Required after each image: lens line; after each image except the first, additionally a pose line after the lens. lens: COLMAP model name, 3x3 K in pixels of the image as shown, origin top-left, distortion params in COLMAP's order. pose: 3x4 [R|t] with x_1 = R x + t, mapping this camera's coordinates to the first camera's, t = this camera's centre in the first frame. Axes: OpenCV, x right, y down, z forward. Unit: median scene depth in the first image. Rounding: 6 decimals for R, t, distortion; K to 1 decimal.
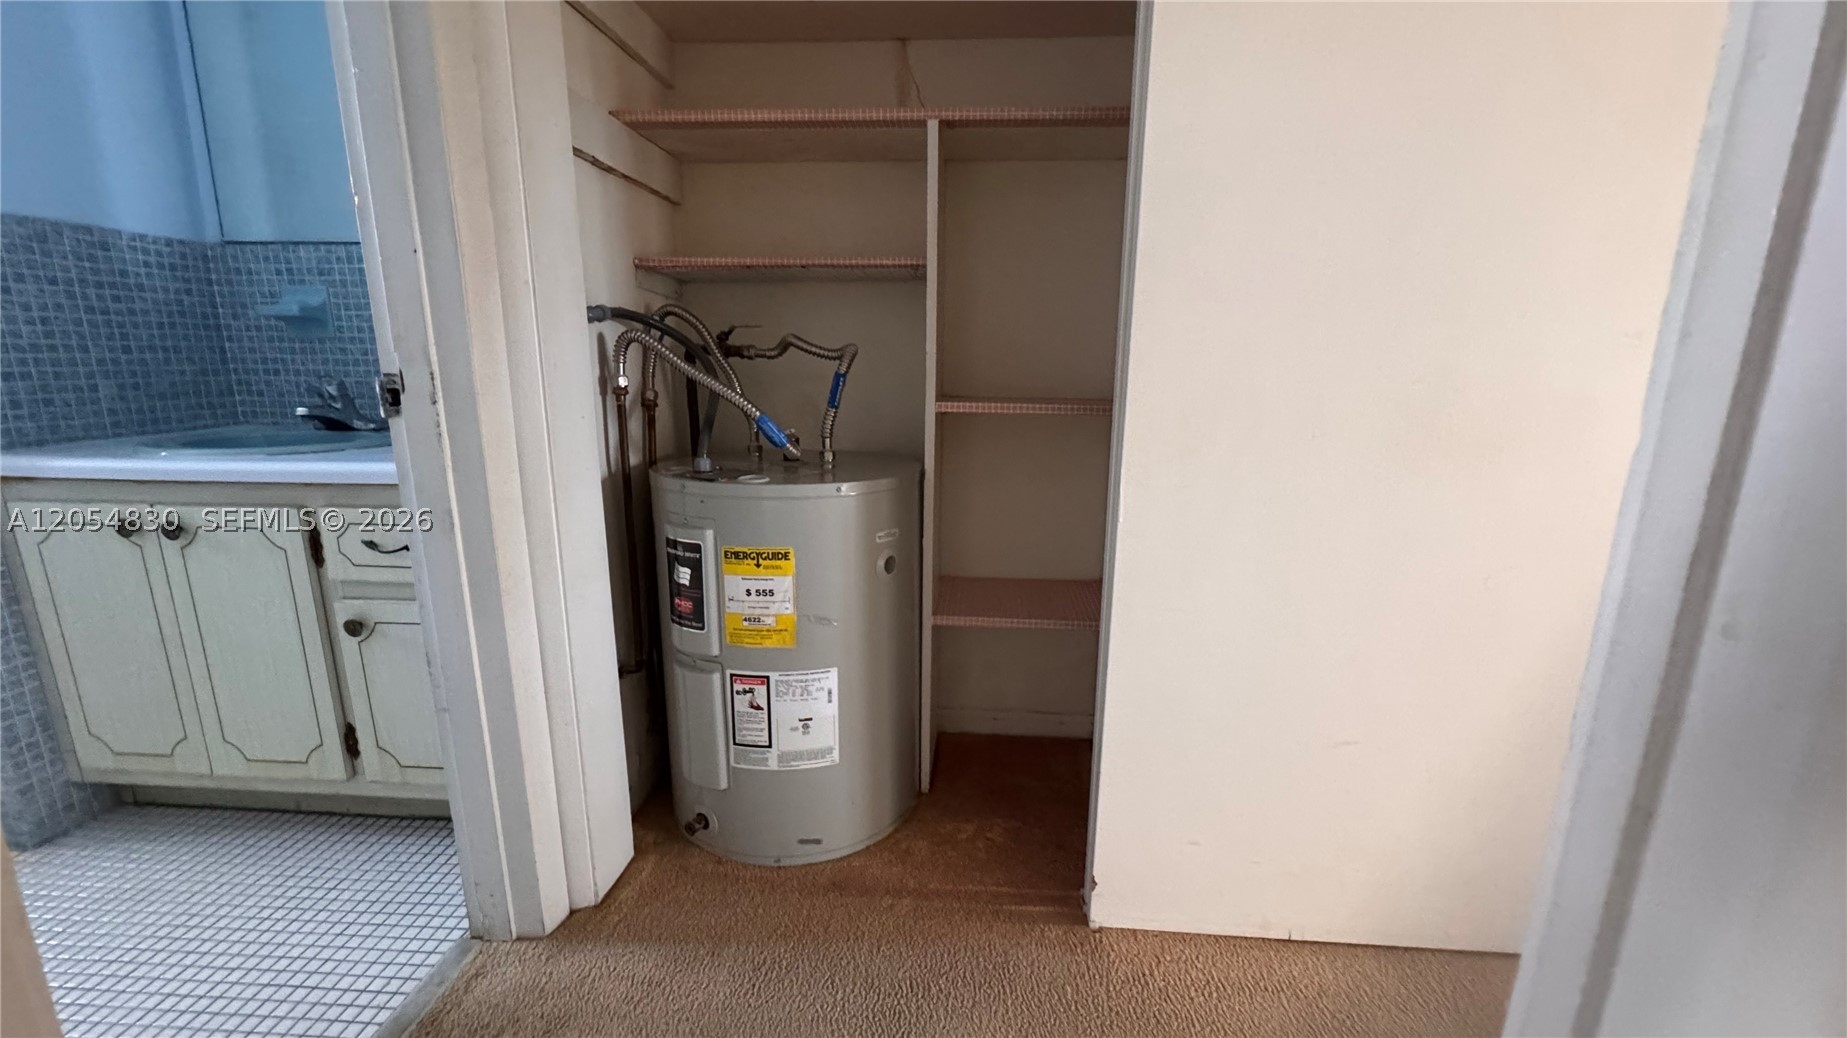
lens RADIAL K [[744.3, 0, 923.6], [0, 744.3, 522.5], [0, 0, 1]] dist [0.000057, 0.000020]
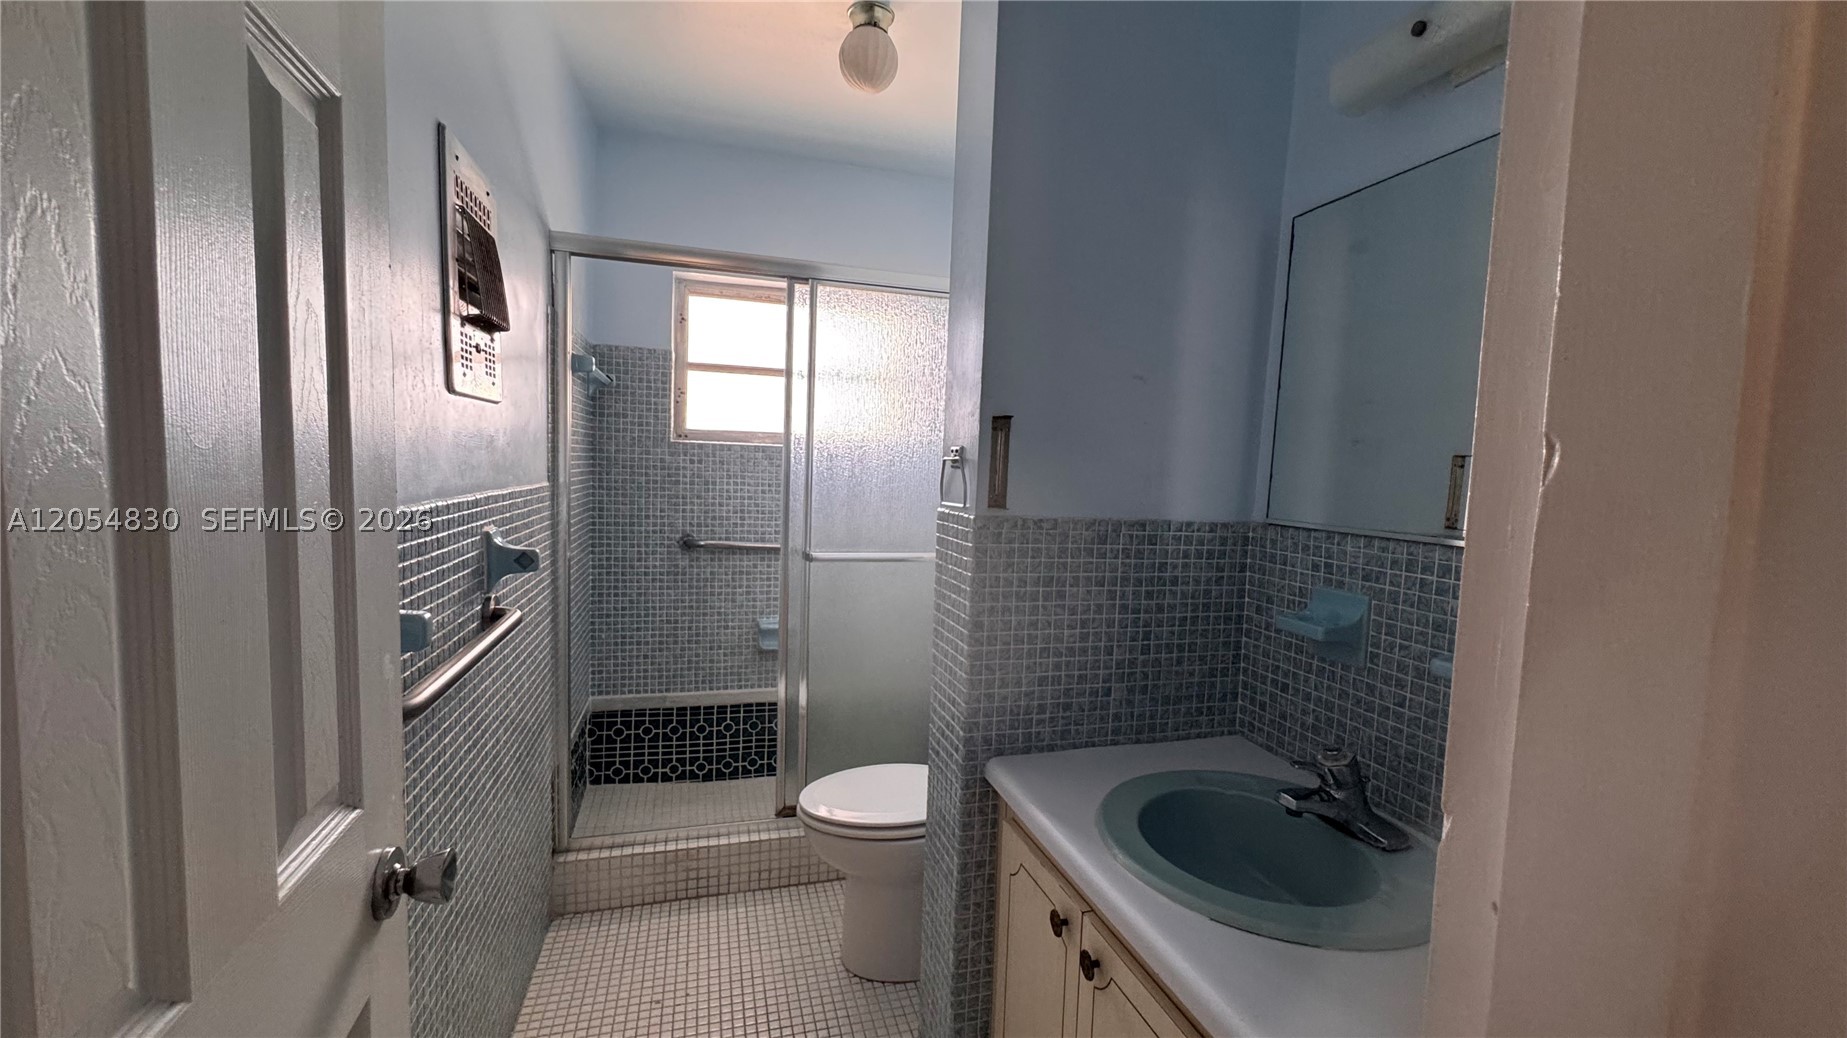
lens RADIAL K [[744.3, 0, 922.5], [0, 744.3, 522.9], [0, 0, 1]] dist [0.000057, 0.000020]
pose [[0.340423, 0.079948, -0.936867, -0.319989], [-0.234815, 0.972037, -0.002373, -0.295605], [0.910480, 0.220798, 0.349677, 0.388114]]
